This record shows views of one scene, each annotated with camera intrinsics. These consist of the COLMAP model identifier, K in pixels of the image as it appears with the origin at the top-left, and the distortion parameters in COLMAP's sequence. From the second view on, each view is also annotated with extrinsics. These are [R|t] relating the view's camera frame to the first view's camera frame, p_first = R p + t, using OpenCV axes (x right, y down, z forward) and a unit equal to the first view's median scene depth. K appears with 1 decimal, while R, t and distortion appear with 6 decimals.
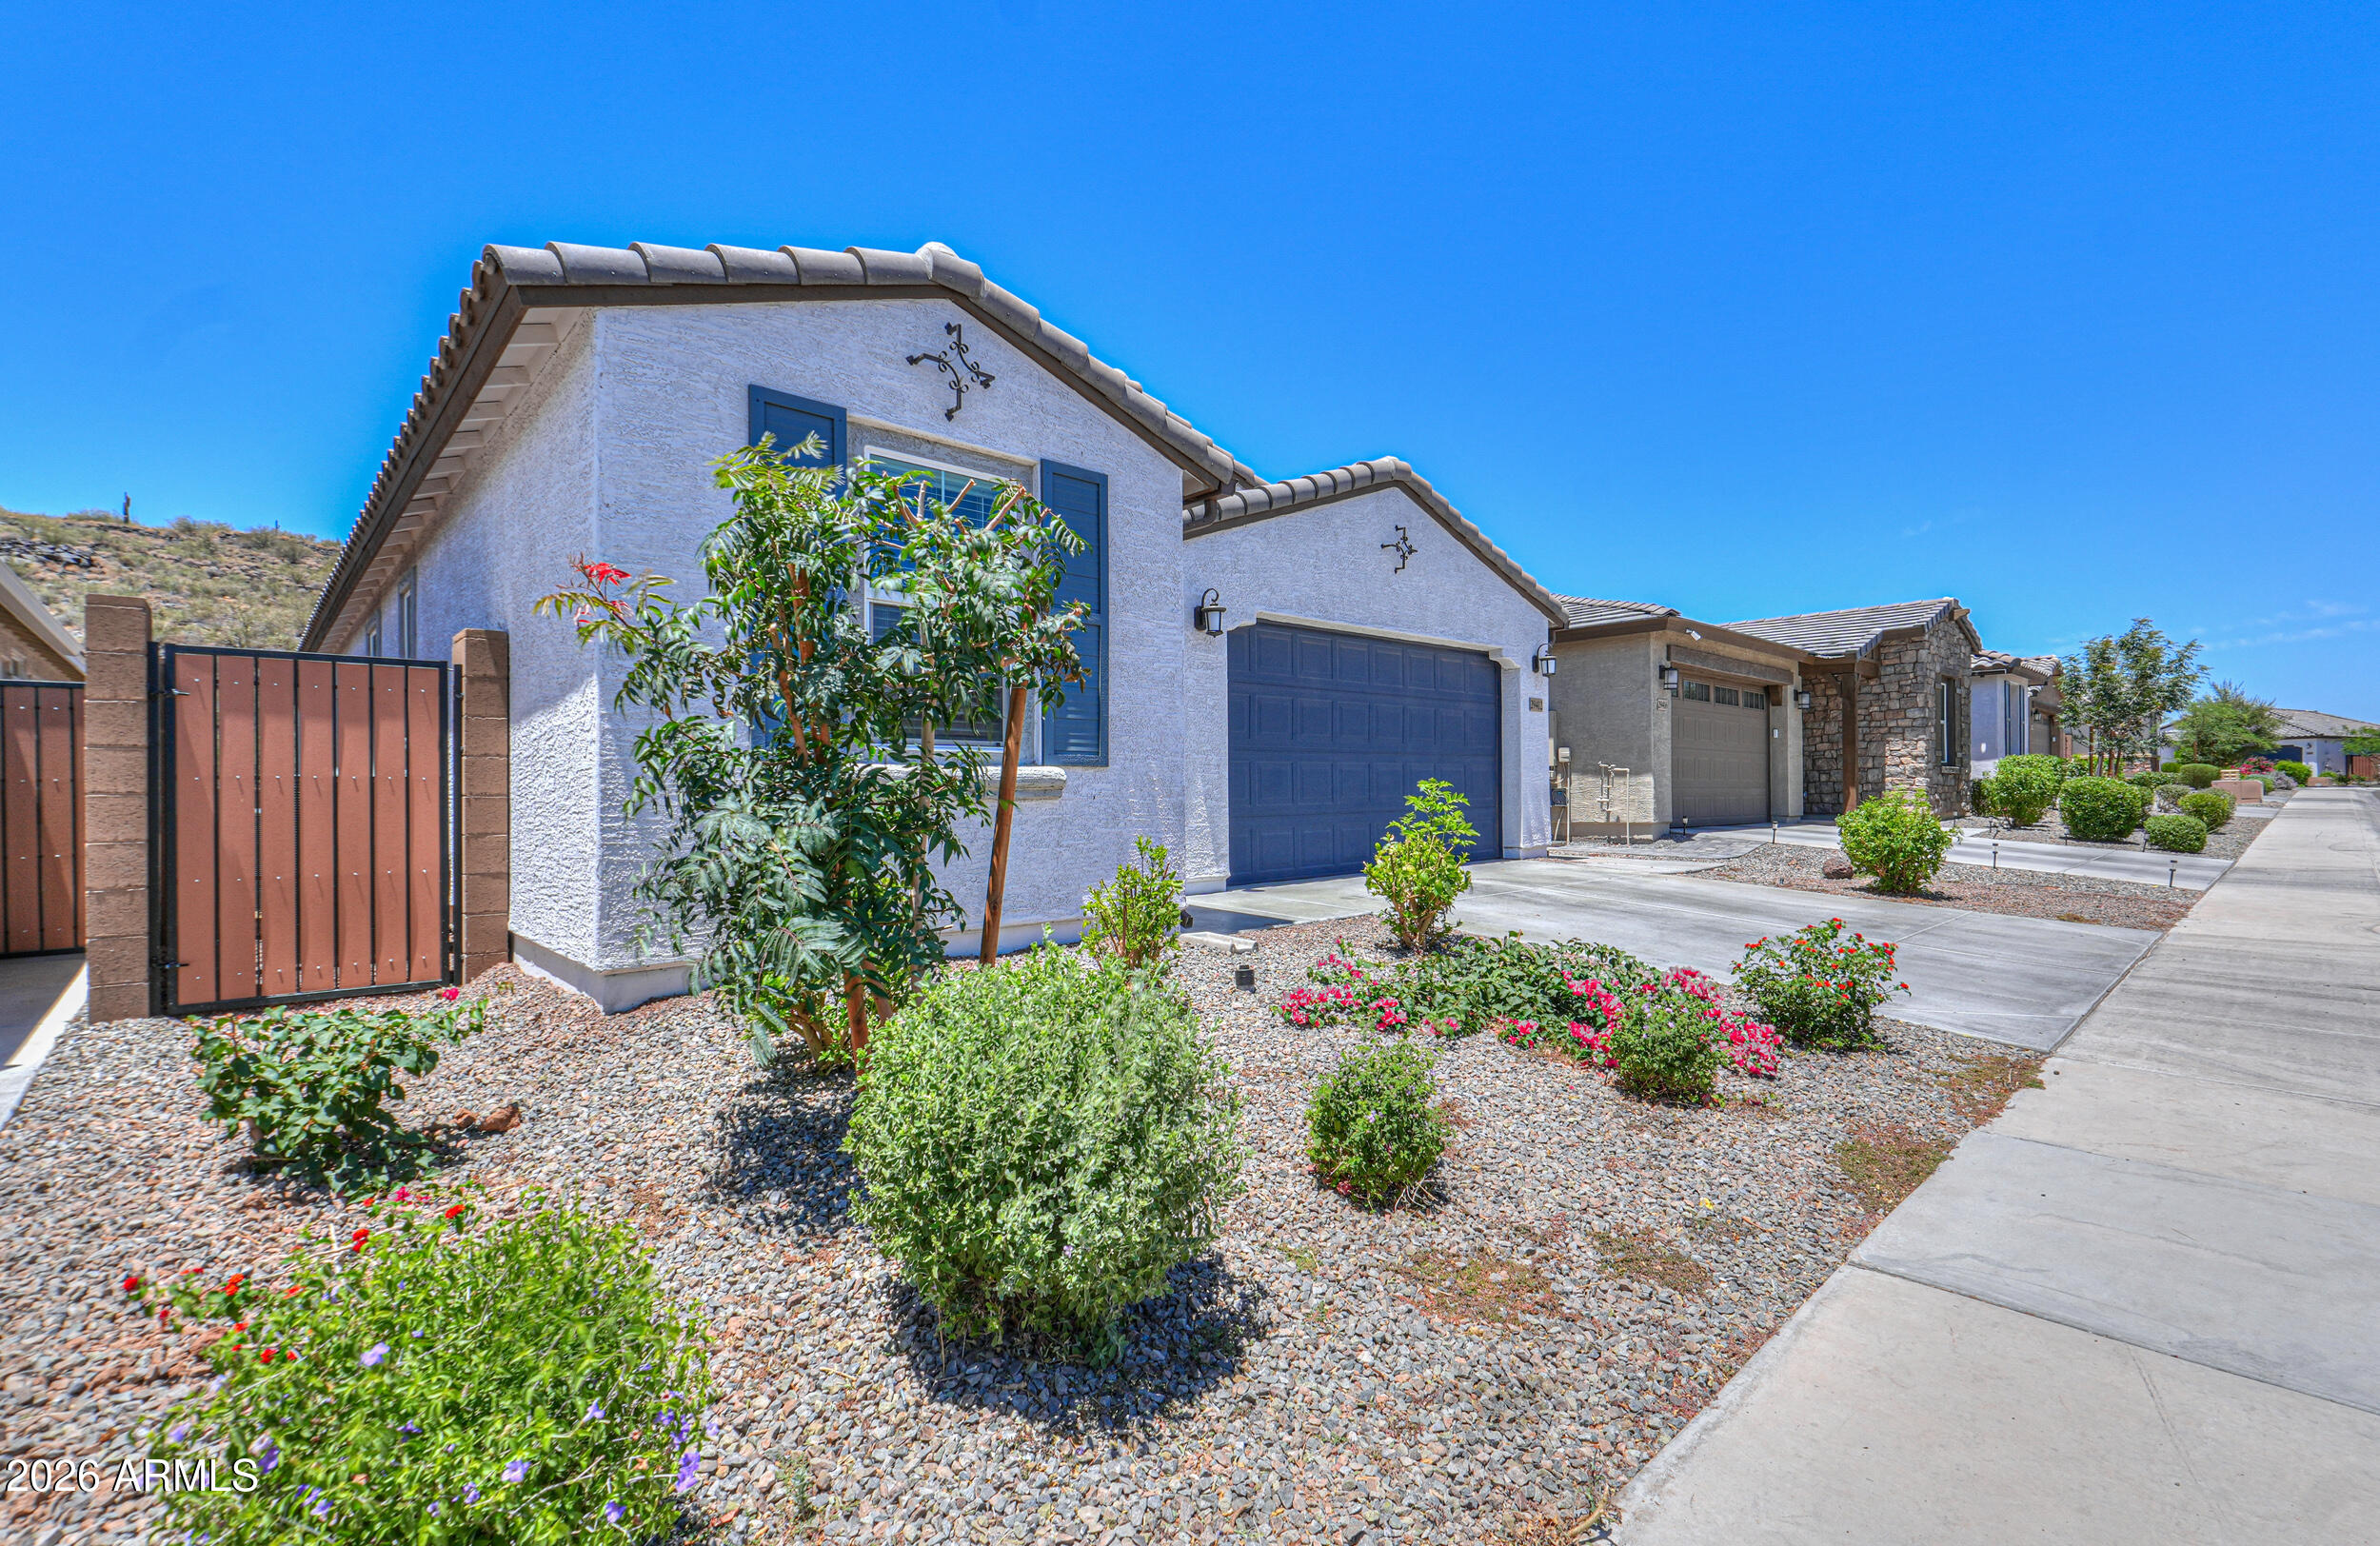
lens RADIAL K [[1036.1, 0, 1190.7], [0, 1036.1, 781.5], [0, 0, 1]] dist [0.000038, 0.000054]
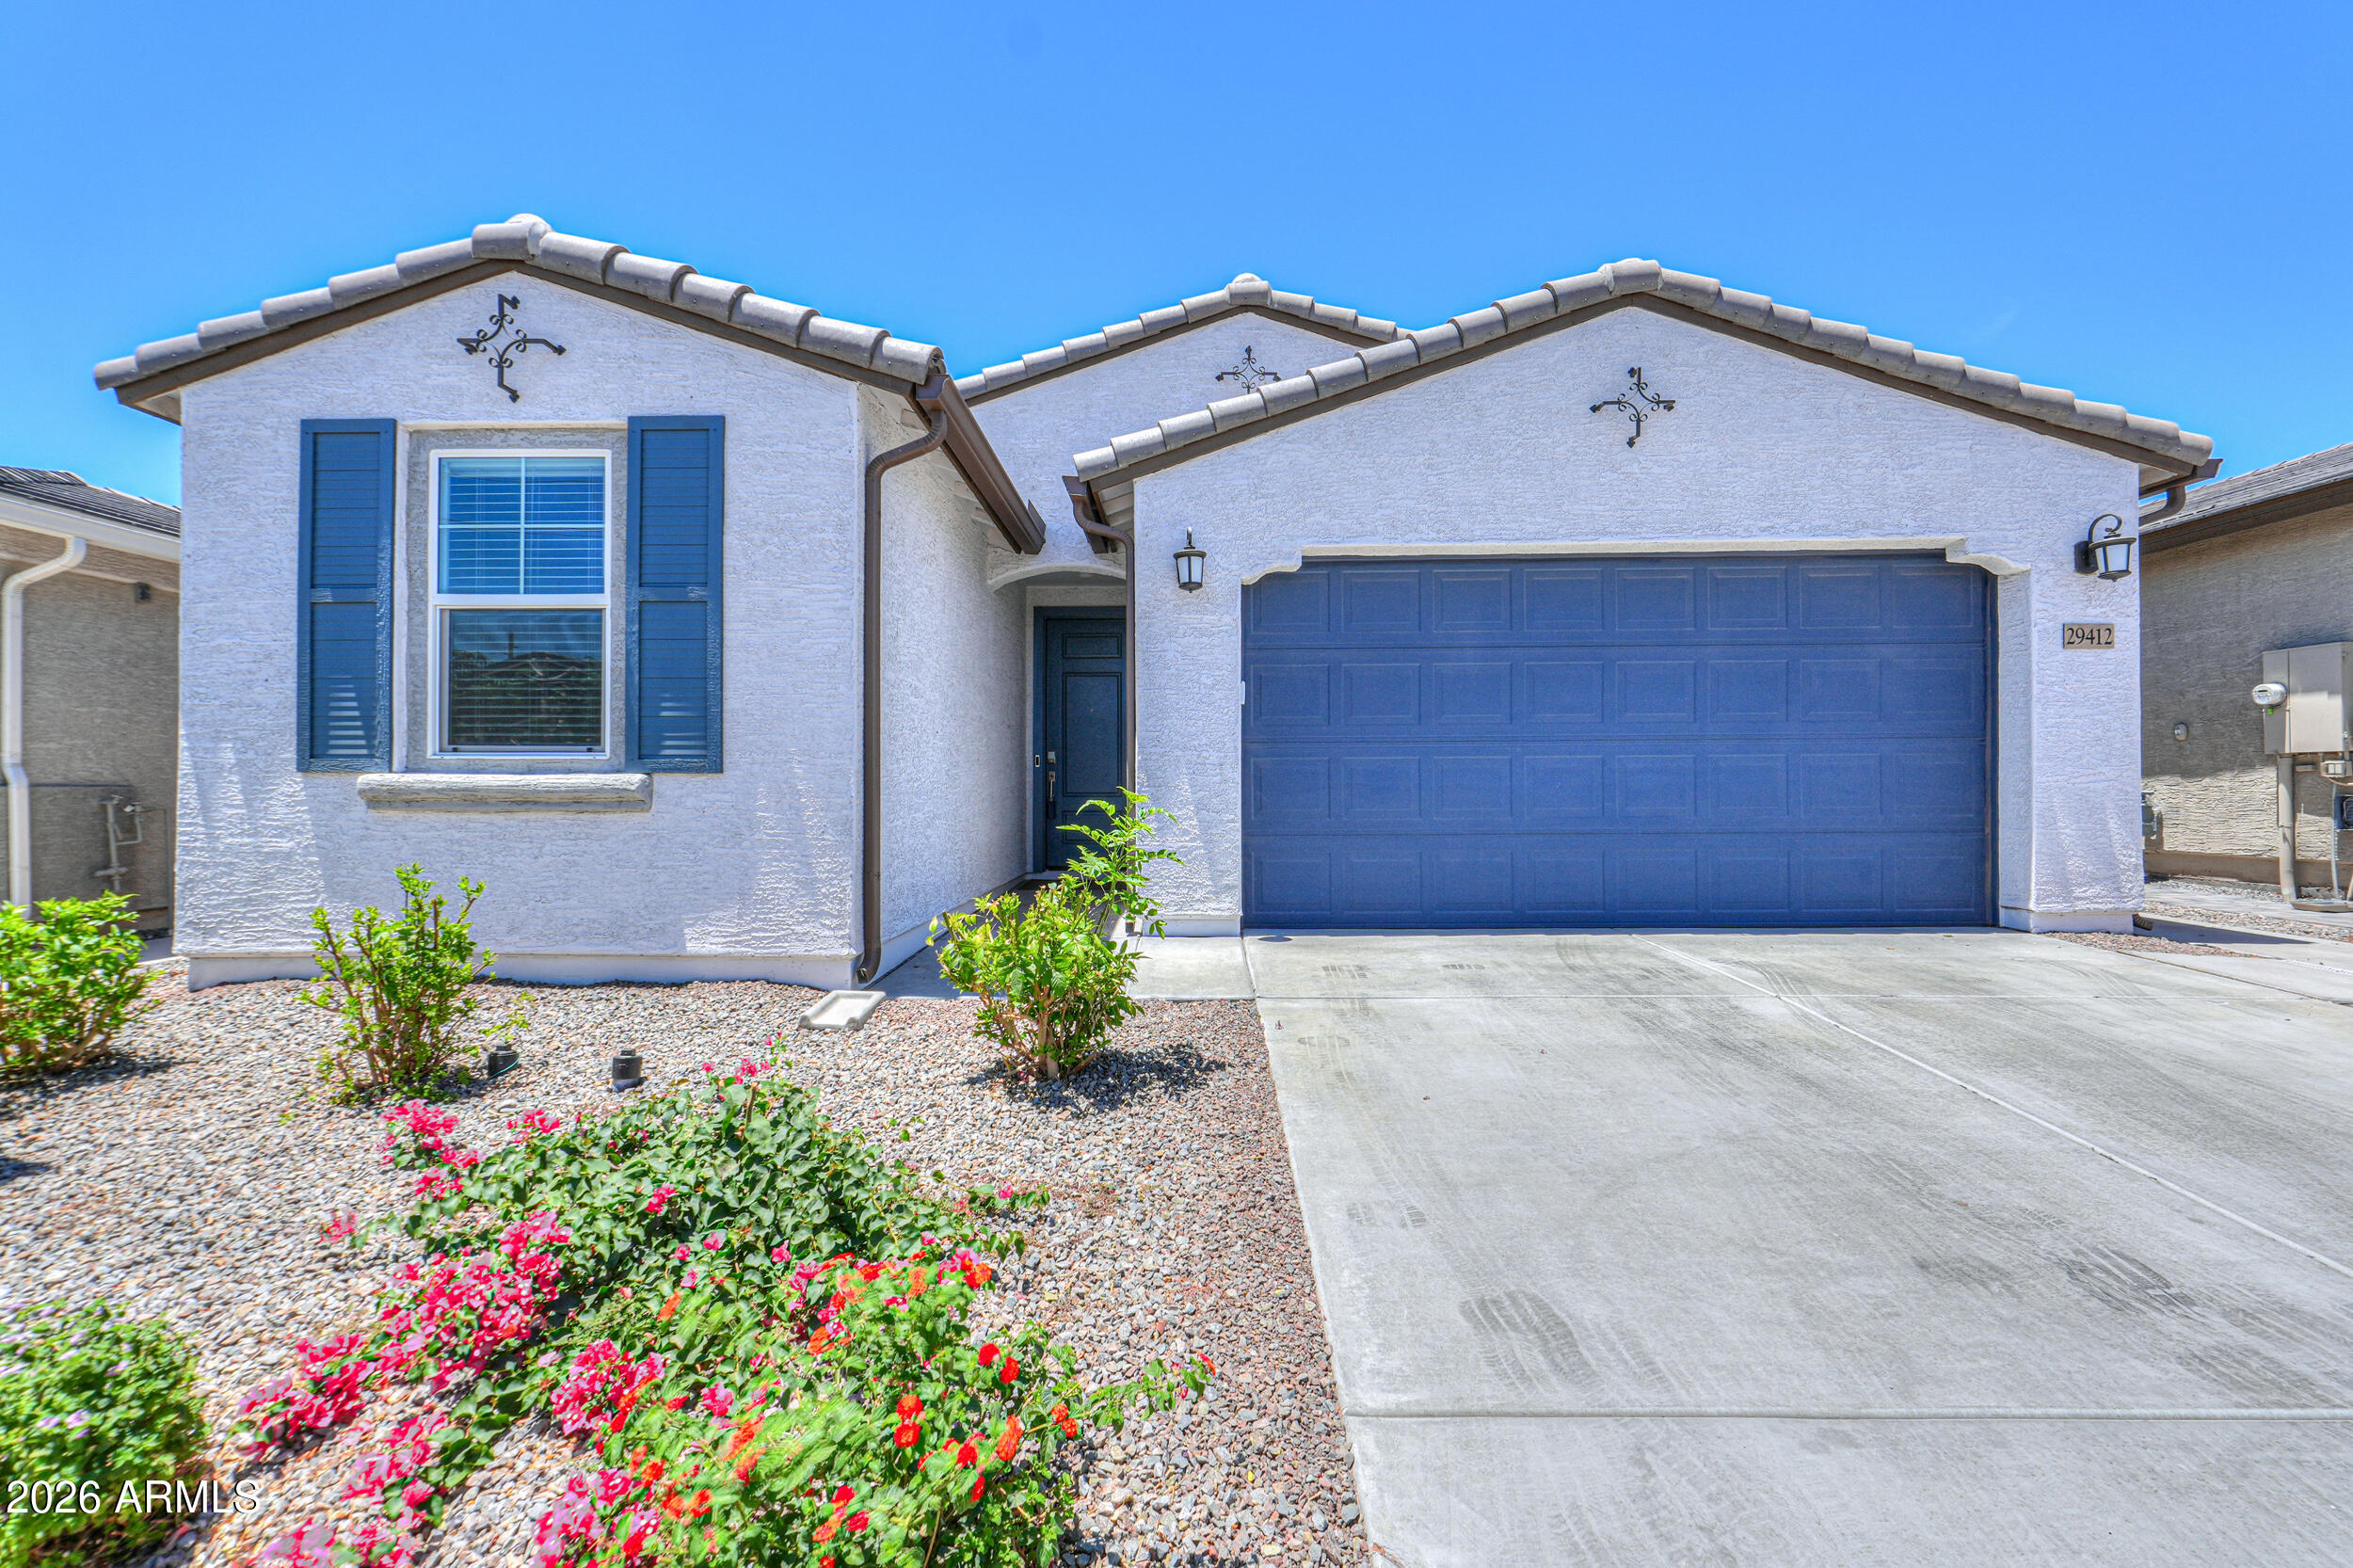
lens RADIAL K [[994.6, 0, 1174.9], [0, 994.6, 787.2], [0, 0, 1]] dist [-0.000797, -0.000571]
pose [[0.723715, 0.005310, -0.690079, 0.411503], [0.002198, 0.999948, 0.010000, -0.005533], [0.690095, -0.008754, 0.723665, 0.385209]]
